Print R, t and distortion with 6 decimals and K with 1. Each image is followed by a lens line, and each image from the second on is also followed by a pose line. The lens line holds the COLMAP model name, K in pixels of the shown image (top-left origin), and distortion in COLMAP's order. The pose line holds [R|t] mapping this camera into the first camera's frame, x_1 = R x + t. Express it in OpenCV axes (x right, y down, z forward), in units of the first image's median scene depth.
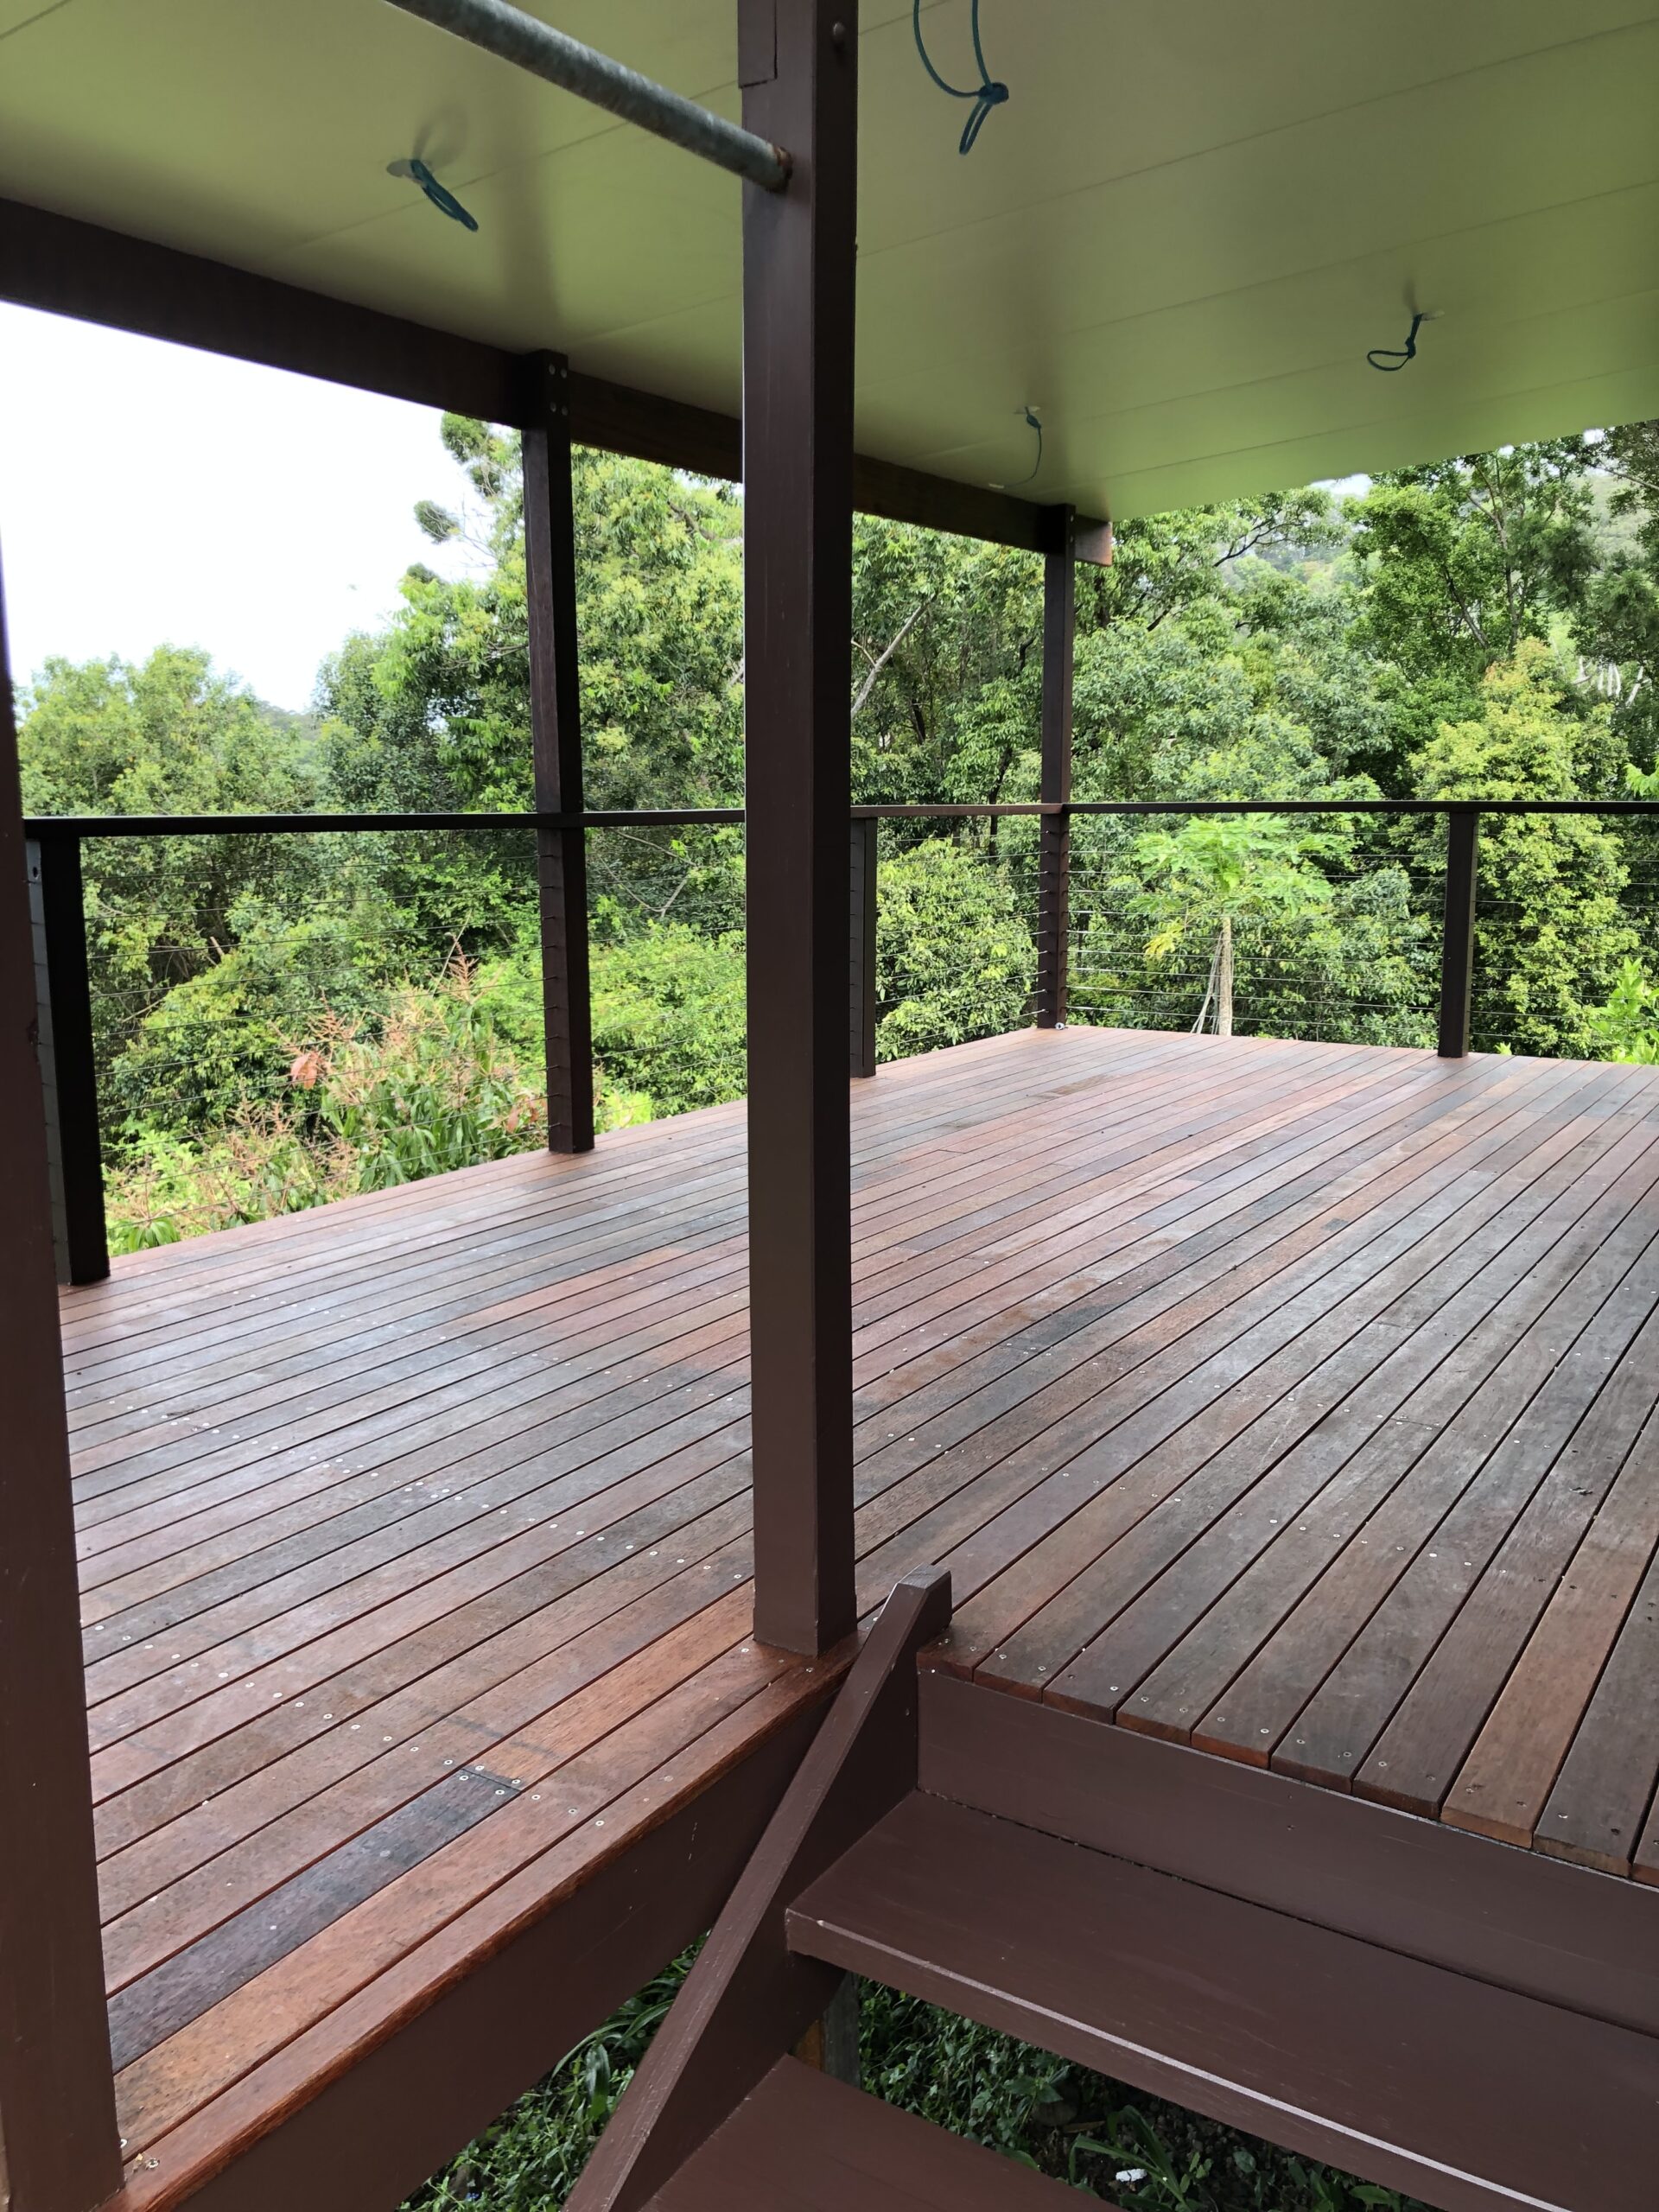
lens RADIAL K [[1806.5, 0, 833.4], [0, 1806.5, 1108.5], [0, 0, 1]] dist [-0.000575, -0.028526]
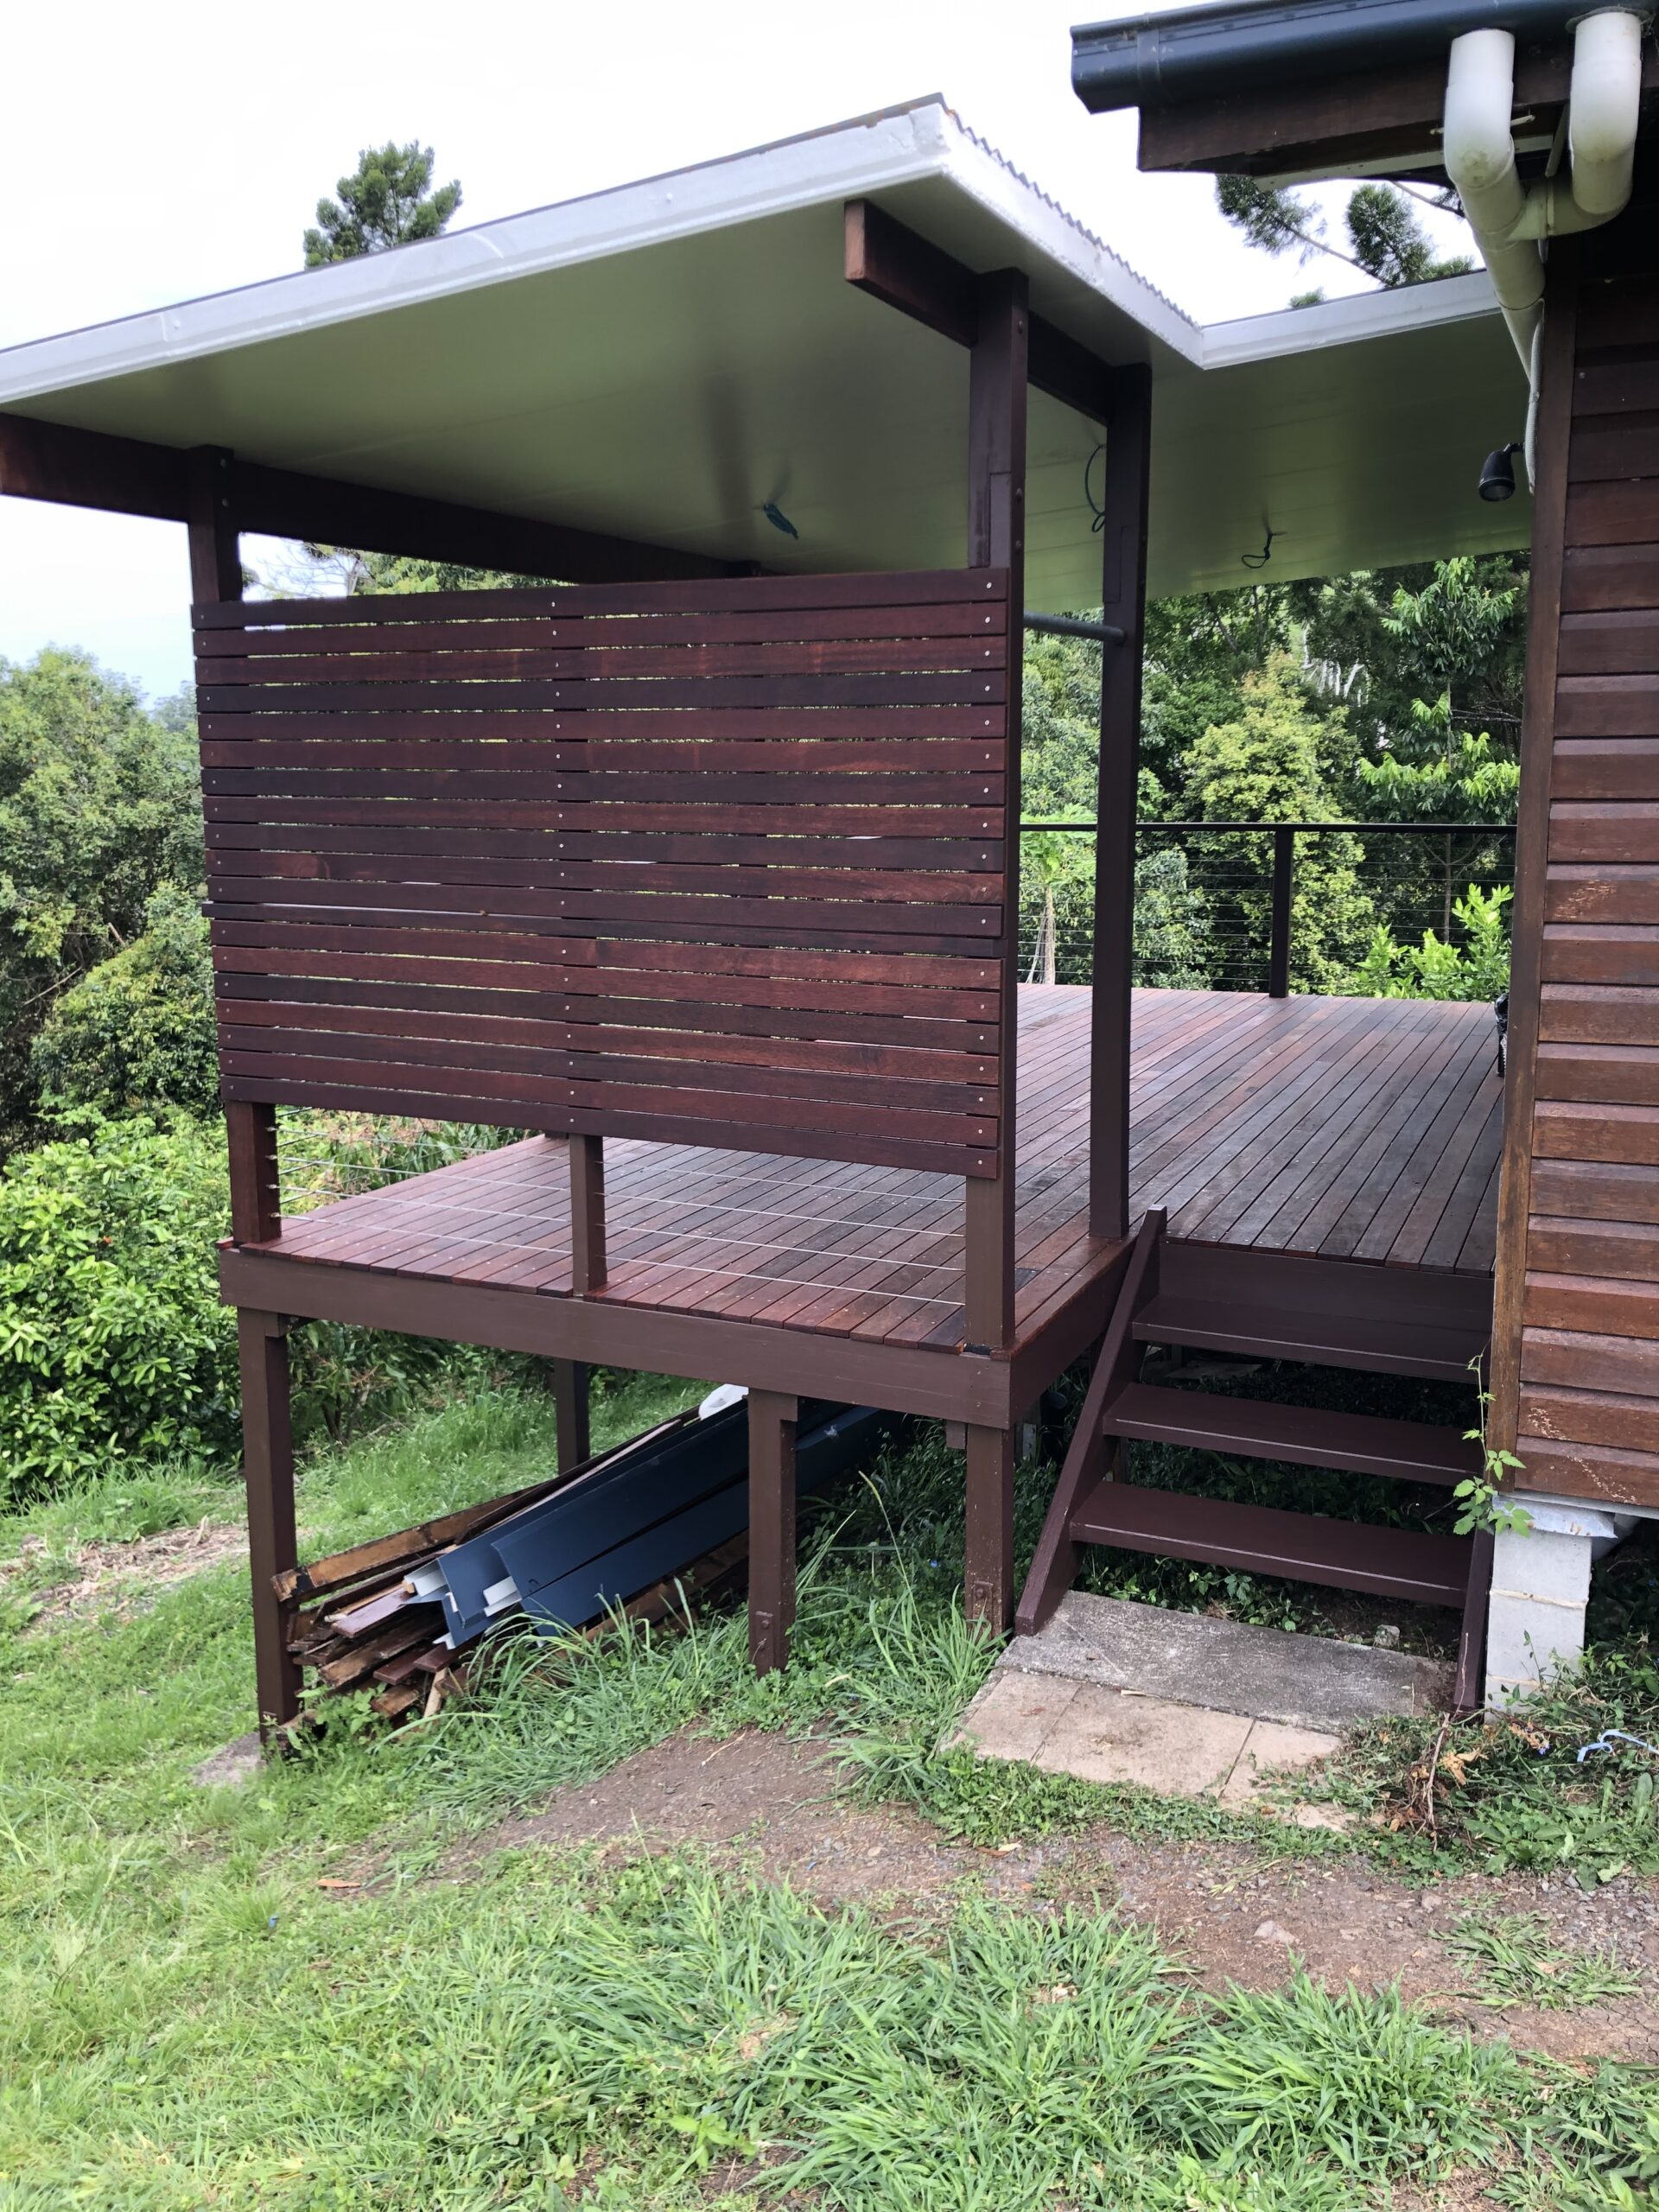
lens RADIAL K [[1806.5, 0, 809.7], [0, 1806.5, 1104.6], [0, 0, 1]] dist [-0.000575, -0.028526]
pose [[0.991752, -0.028923, 0.124867, -0.075566], [0.027115, 0.999502, 0.016149, 0.008321], [-0.125272, -0.012630, 0.992042, -0.139544]]
